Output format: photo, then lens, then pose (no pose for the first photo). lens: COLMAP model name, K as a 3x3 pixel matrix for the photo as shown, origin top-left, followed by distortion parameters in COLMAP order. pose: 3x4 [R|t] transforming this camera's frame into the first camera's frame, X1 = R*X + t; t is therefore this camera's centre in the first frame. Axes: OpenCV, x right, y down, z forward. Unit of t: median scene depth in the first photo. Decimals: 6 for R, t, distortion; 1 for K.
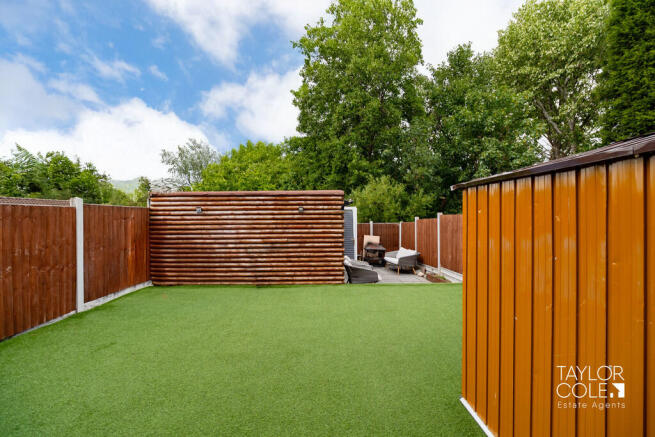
lens RADIAL K [[280.8, 0, 325.9], [0, 280.8, 217.3], [0, 0, 1]] dist [-0.010173, -0.000406]
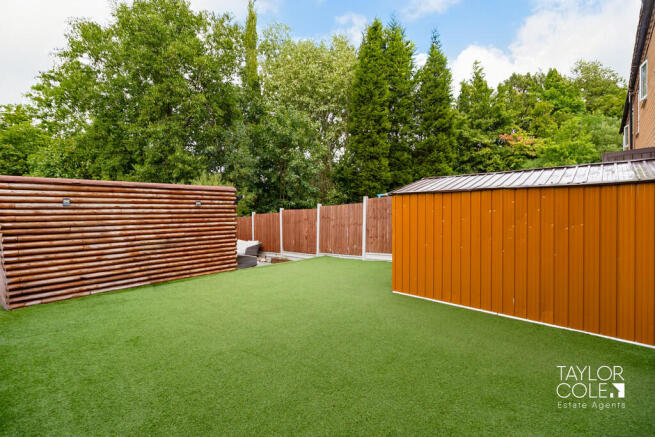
lens RADIAL K [[288.1, 0, 327.5], [0, 288.1, 218.5], [0, 0, 1]] dist [-0.012501, -0.000208]
pose [[0.714241, -0.017795, 0.699674, -0.487760], [0.007894, 0.999818, 0.017371, 0.012253], [-0.699856, -0.006884, 0.714251, -0.089540]]
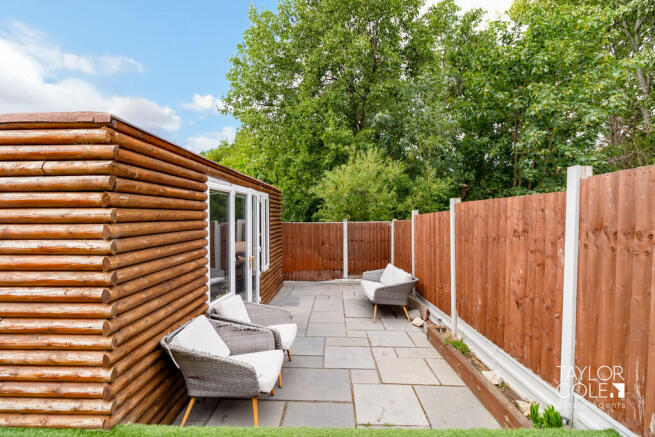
lens RADIAL K [[288.1, 0, 327.5], [0, 288.1, 218.5], [0, 0, 1]] dist [-0.012501, -0.000208]
pose [[0.998571, -0.001628, -0.053419, 0.307433], [0.001963, 0.999979, 0.006223, 0.018072], [0.053408, -0.006319, 0.998553, 0.716200]]
